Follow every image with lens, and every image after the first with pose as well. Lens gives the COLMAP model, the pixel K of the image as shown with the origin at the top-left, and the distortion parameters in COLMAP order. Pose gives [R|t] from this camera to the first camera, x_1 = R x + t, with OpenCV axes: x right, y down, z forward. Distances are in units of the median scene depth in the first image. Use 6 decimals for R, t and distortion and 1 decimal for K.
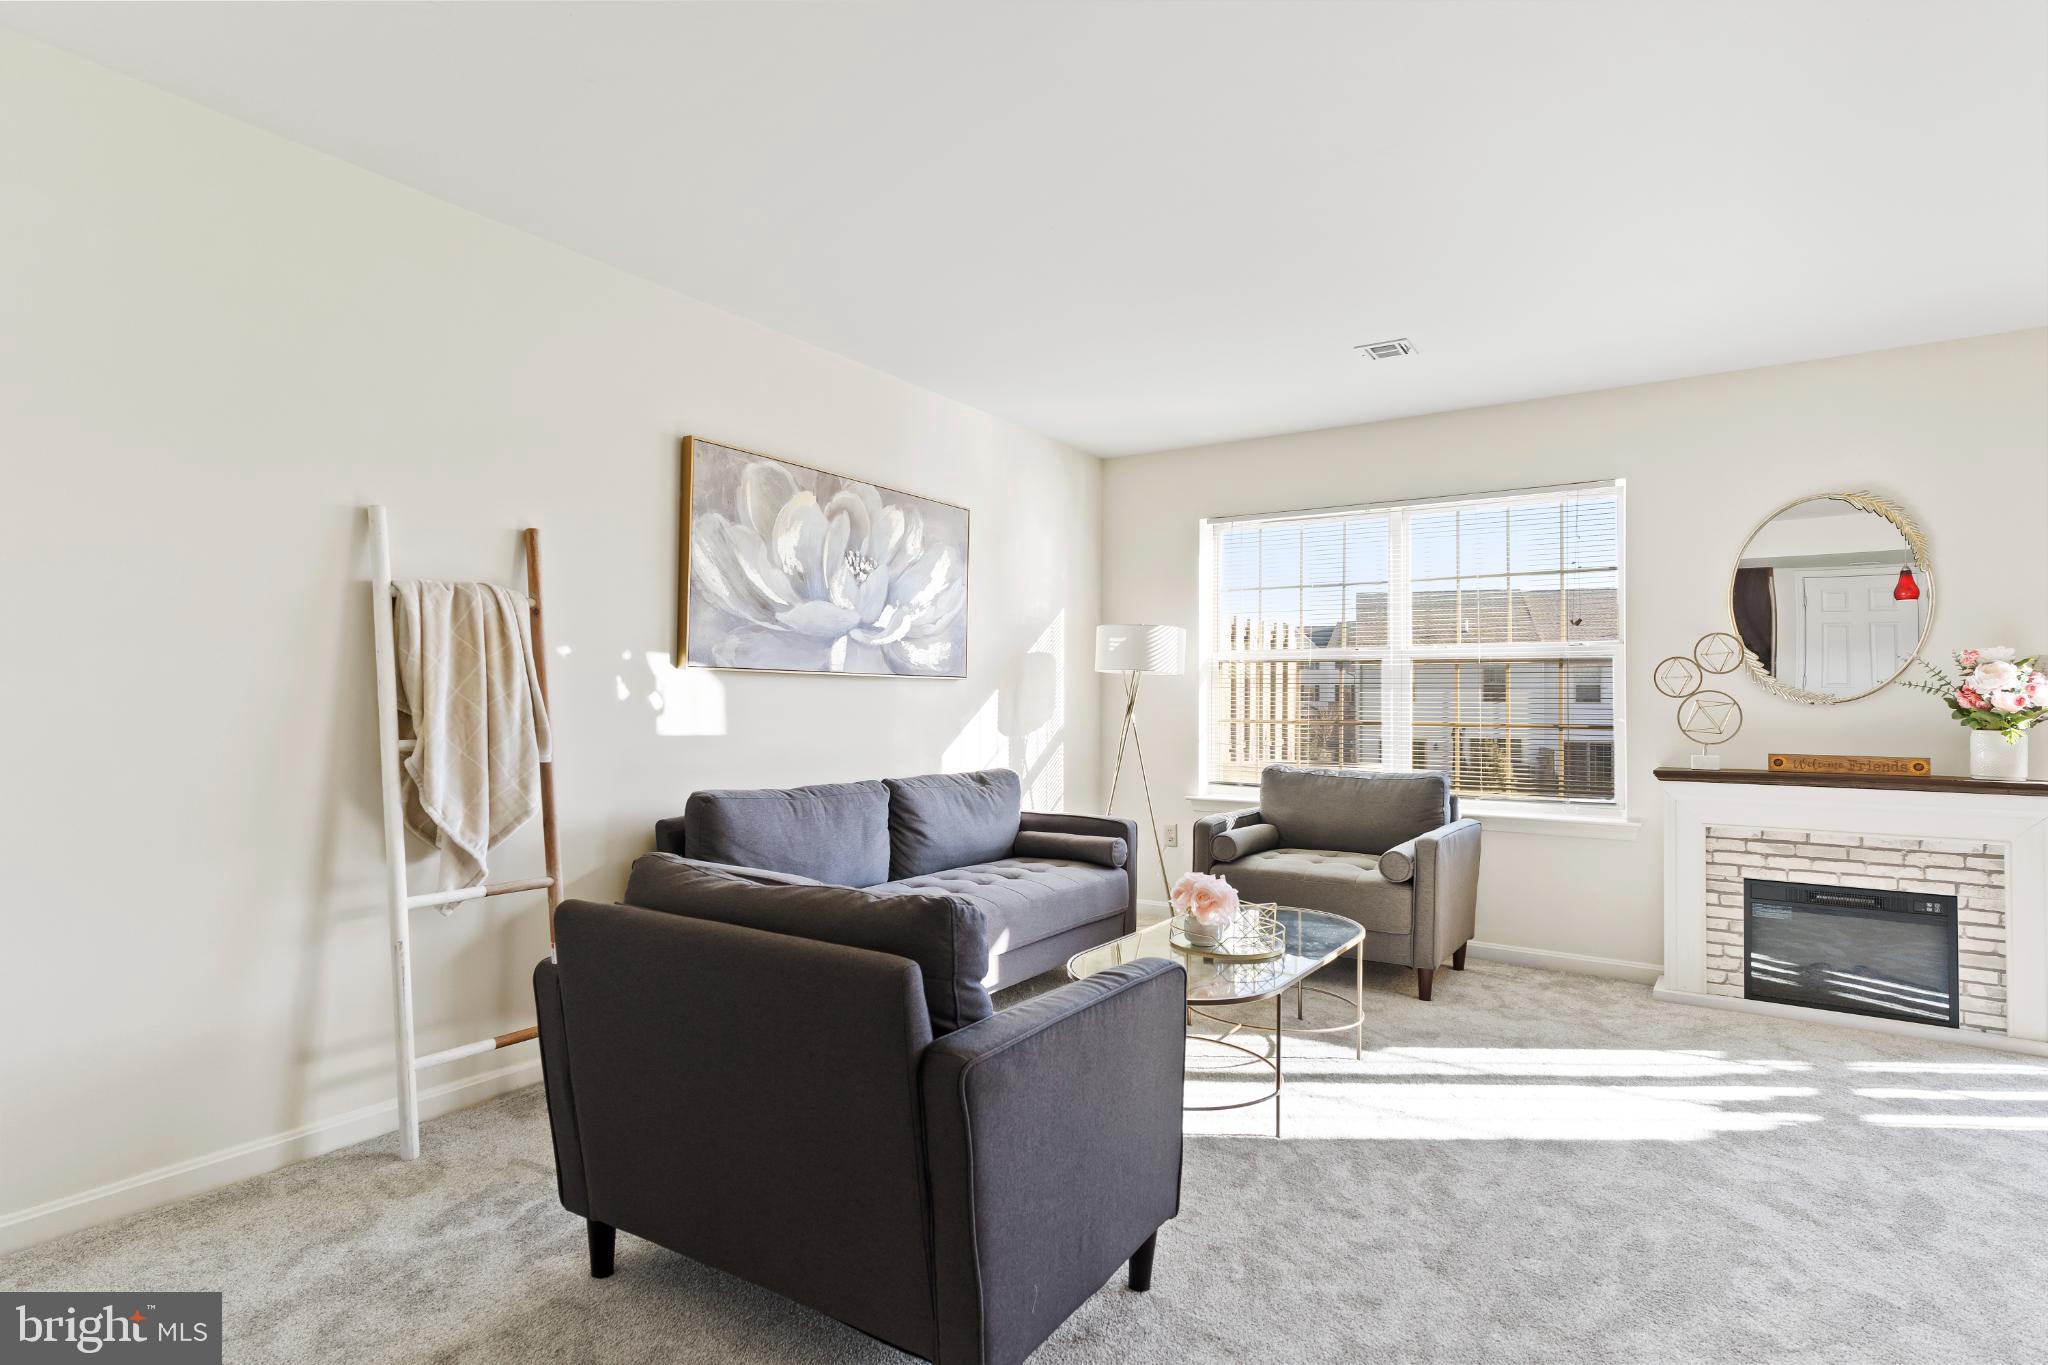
lens RADIAL K [[1047.5, 0, 1026.2], [0, 1047.5, 674.4], [0, 0, 1]] dist [-0.006863, 0.001998]
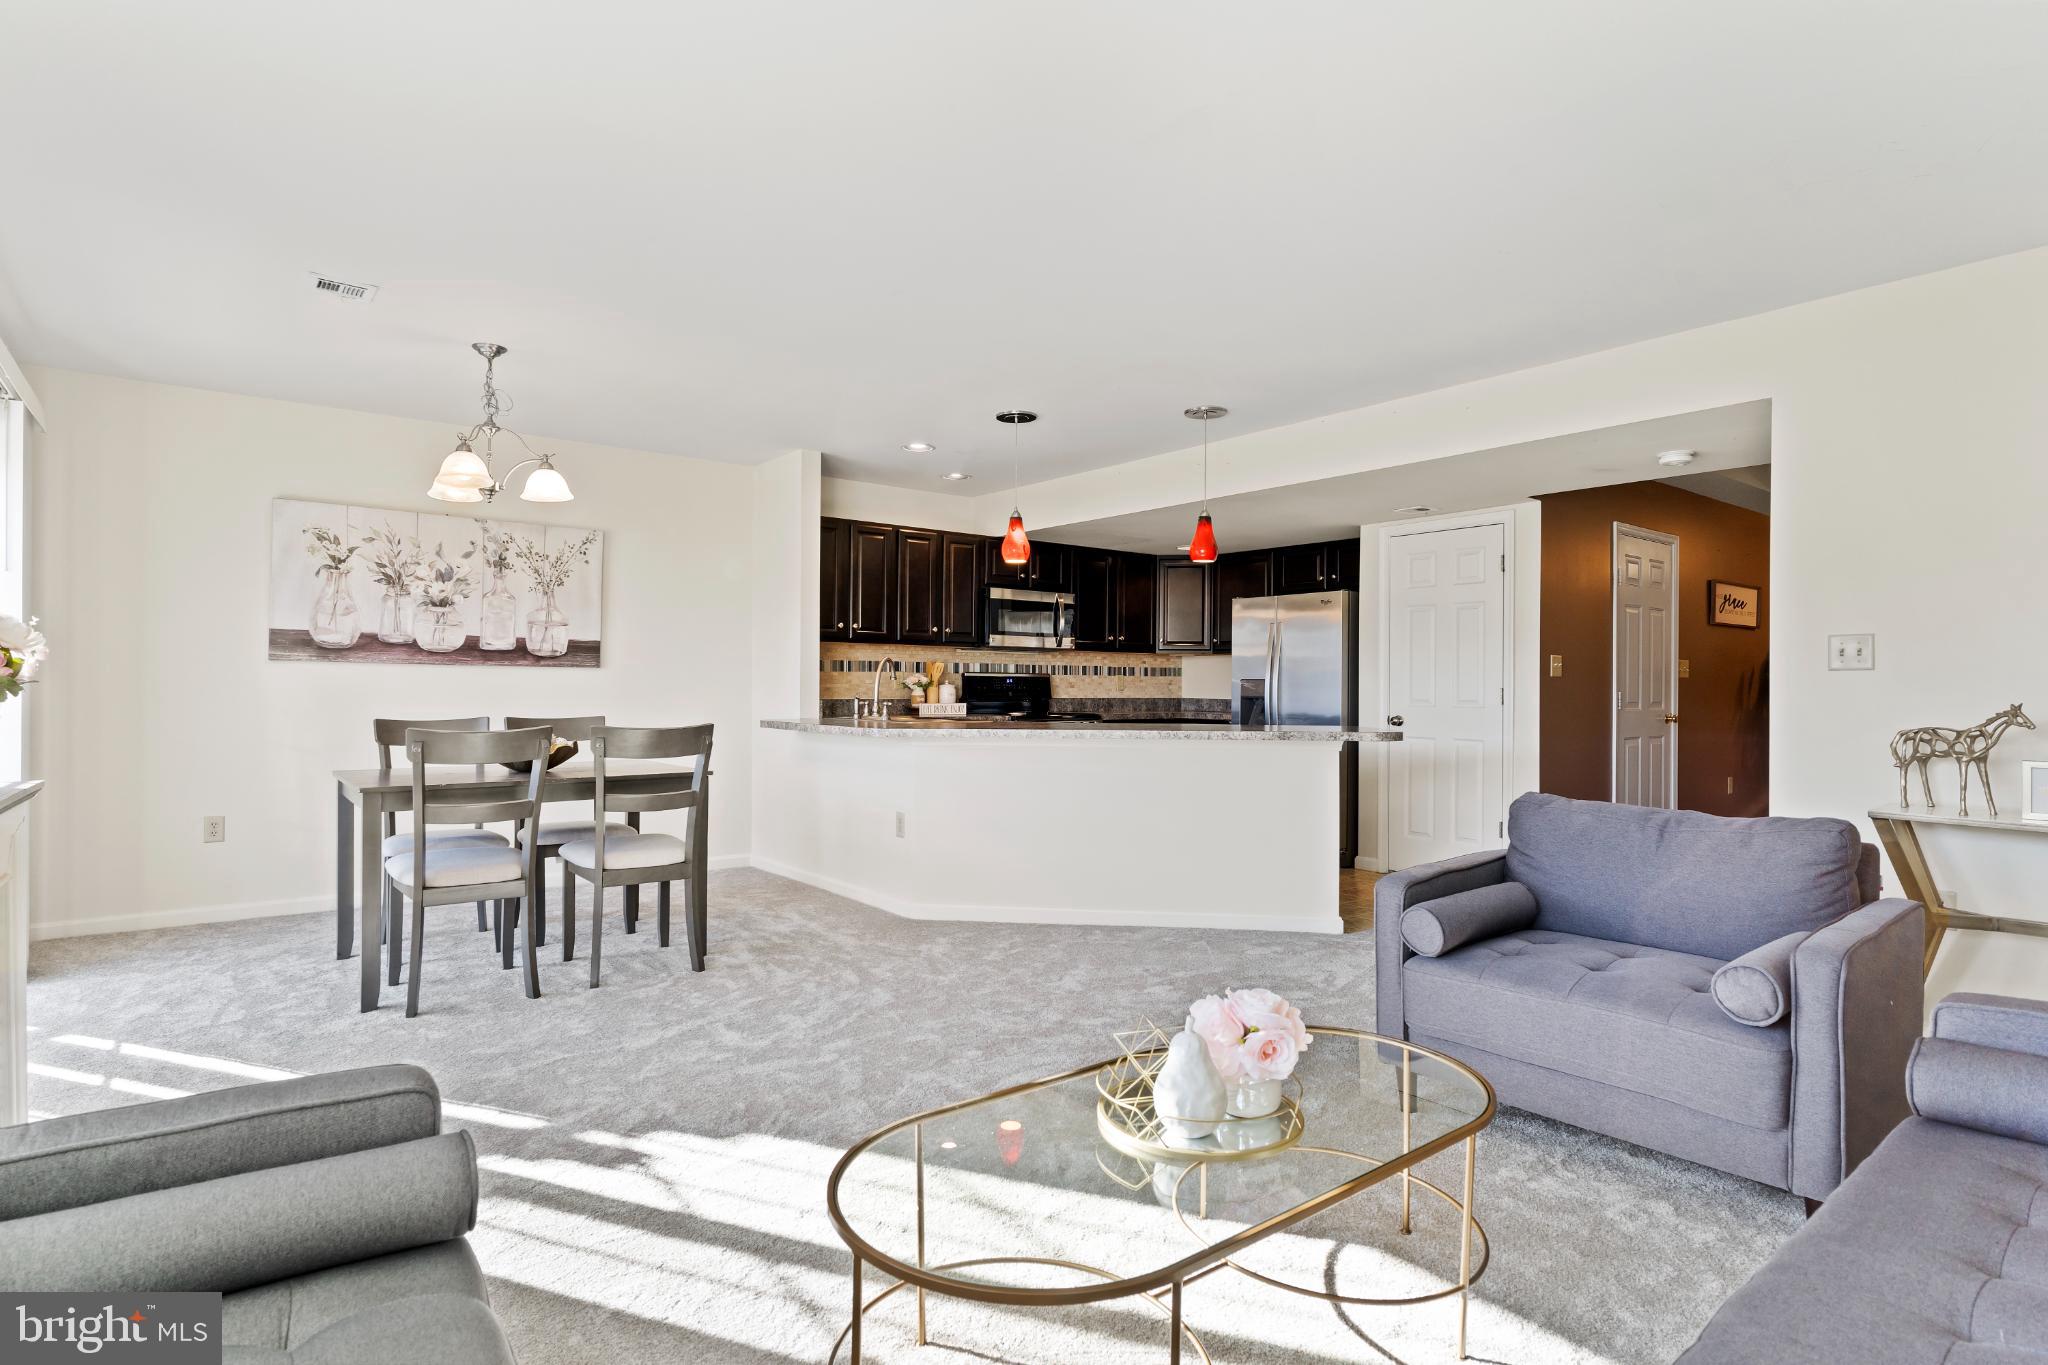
lens RADIAL K [[1047.5, 0, 1016.2], [0, 1047.5, 682.5], [0, 0, 1]] dist [-0.006863, 0.001998]
pose [[-0.953918, -0.014075, 0.299737, 0.098645], [-0.020897, 0.999590, -0.019568, 0.032054], [-0.299339, -0.024930, -0.953821, 1.364275]]
